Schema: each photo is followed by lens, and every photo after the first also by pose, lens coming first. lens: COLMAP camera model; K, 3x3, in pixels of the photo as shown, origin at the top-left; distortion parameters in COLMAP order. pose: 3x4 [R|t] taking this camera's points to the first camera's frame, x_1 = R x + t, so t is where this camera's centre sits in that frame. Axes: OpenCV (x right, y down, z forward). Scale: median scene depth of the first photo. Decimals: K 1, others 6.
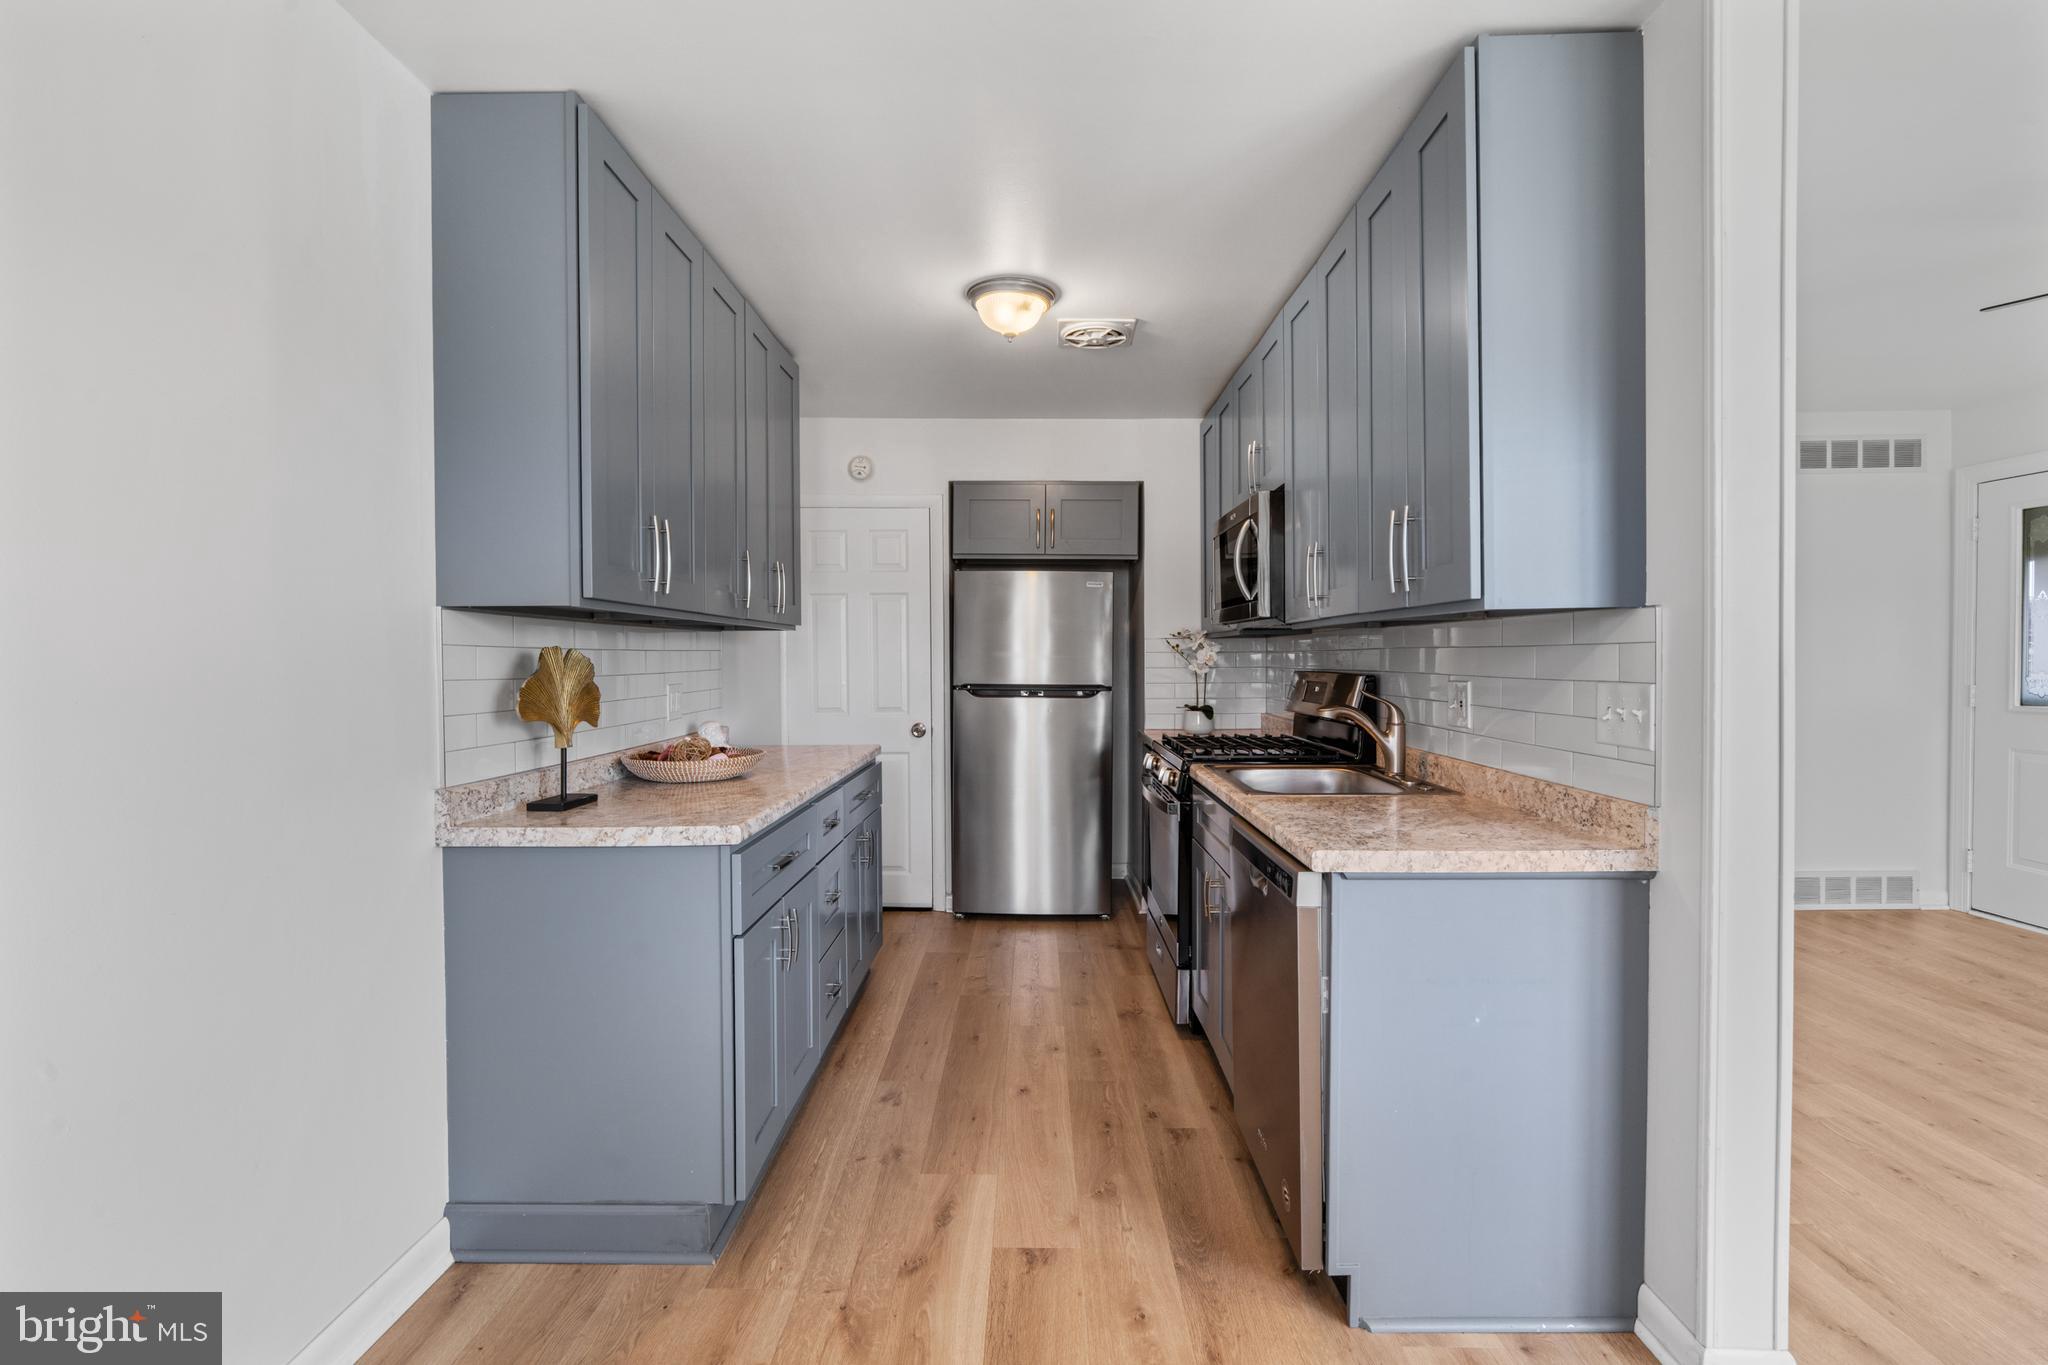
lens RADIAL K [[908.9, 0, 1025.2], [0, 908.9, 669.9], [0, 0, 1]] dist [-0.001521, -0.000378]
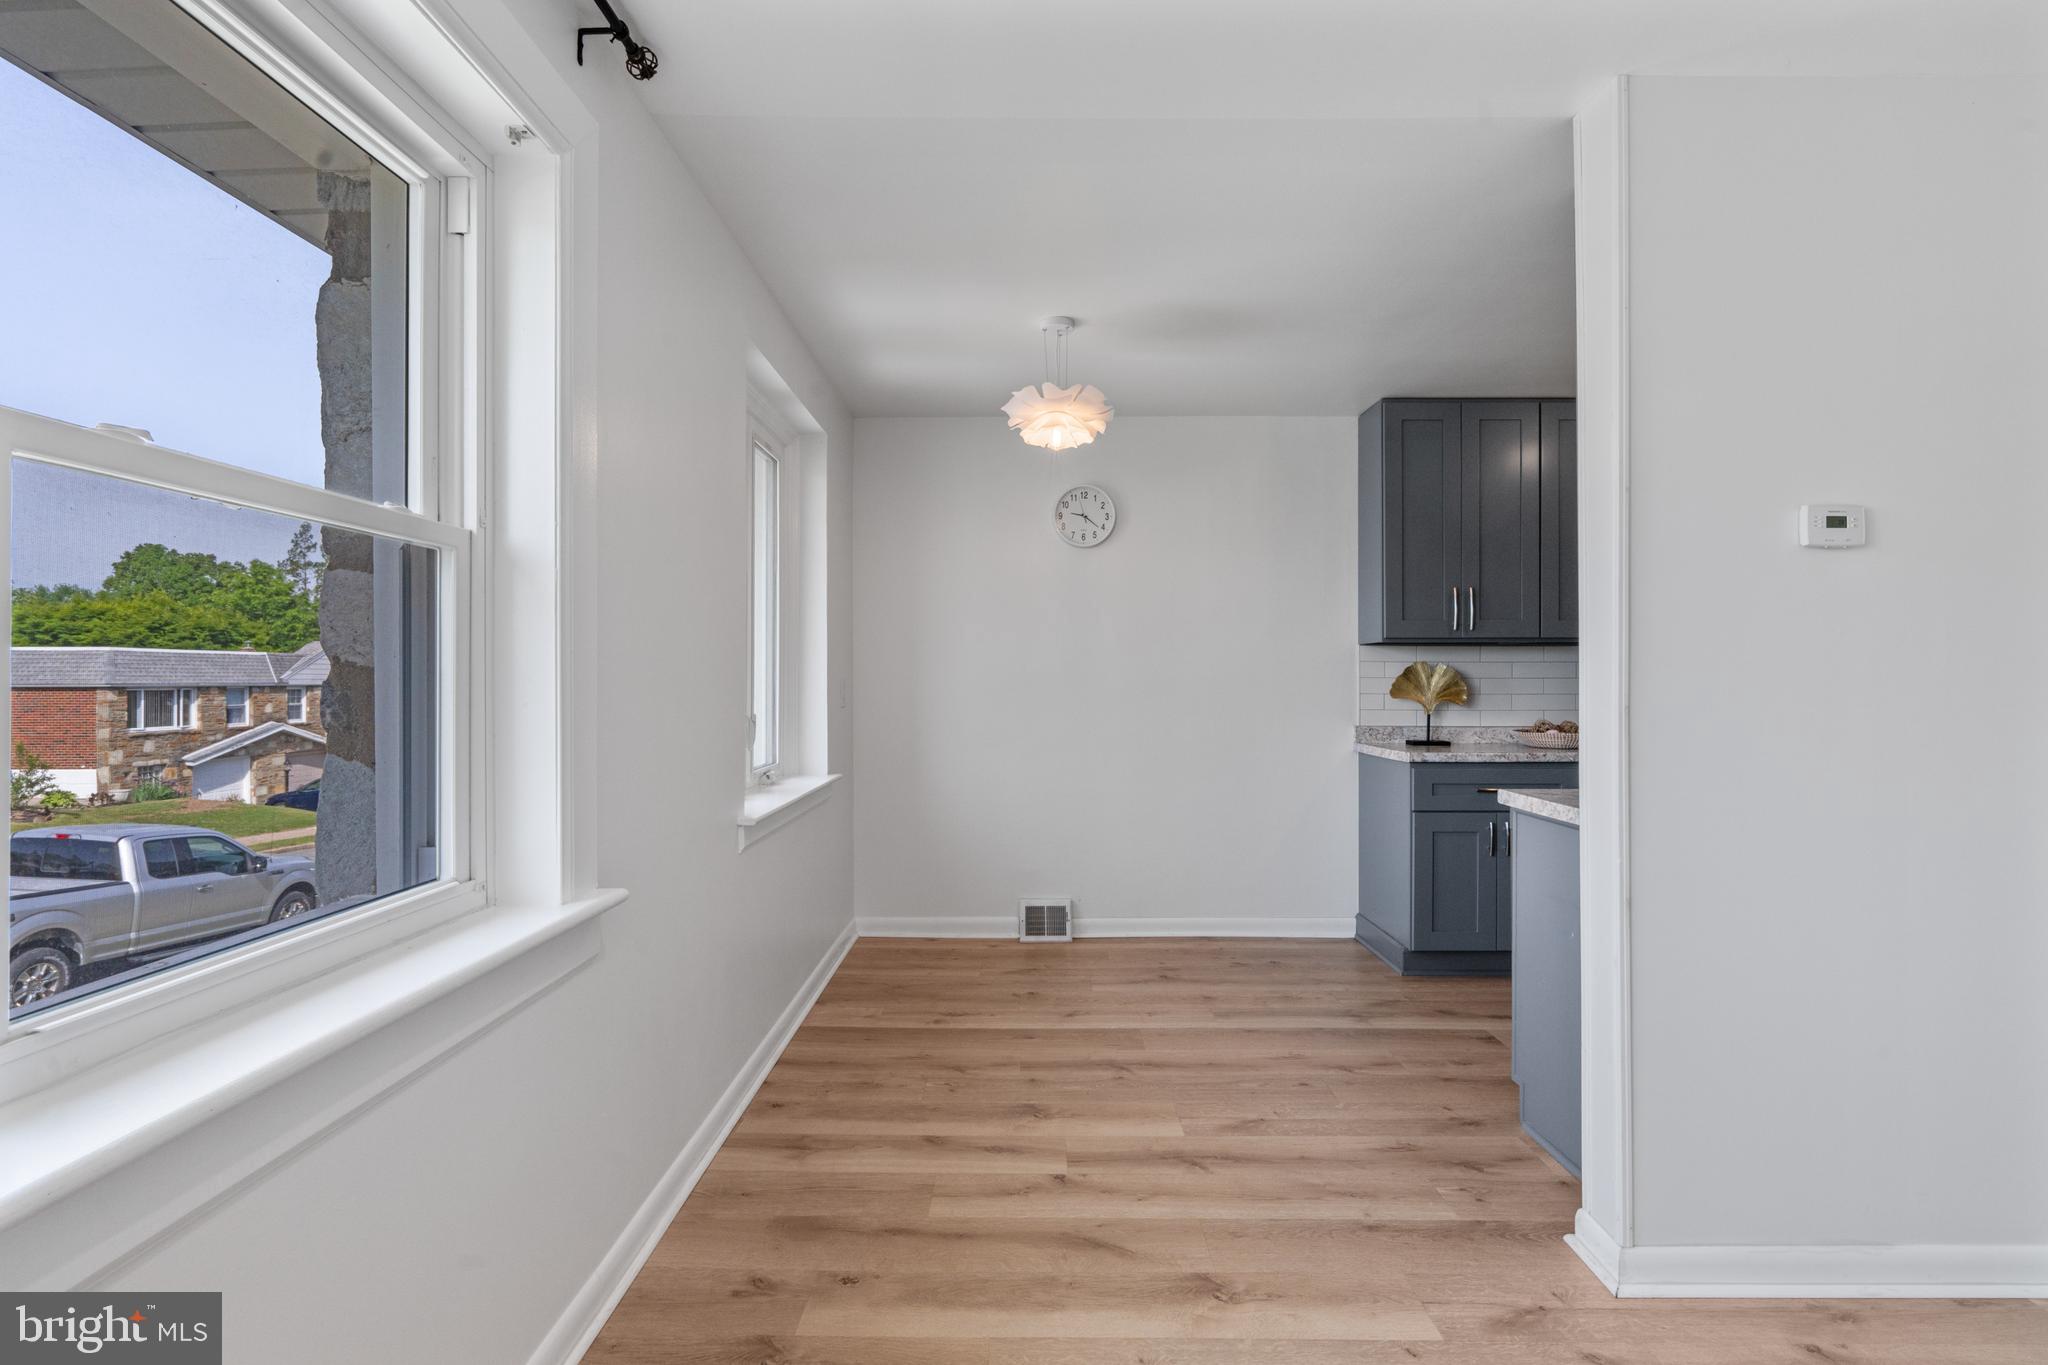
lens RADIAL K [[908.9, 0, 1022.4], [0, 908.9, 676.9], [0, 0, 1]] dist [-0.001521, -0.000378]
pose [[0.007161, 0.001921, -0.999973, 0.499930], [-0.004297, 0.999989, 0.001890, 0.002849], [0.999965, 0.004283, 0.007169, 0.051377]]
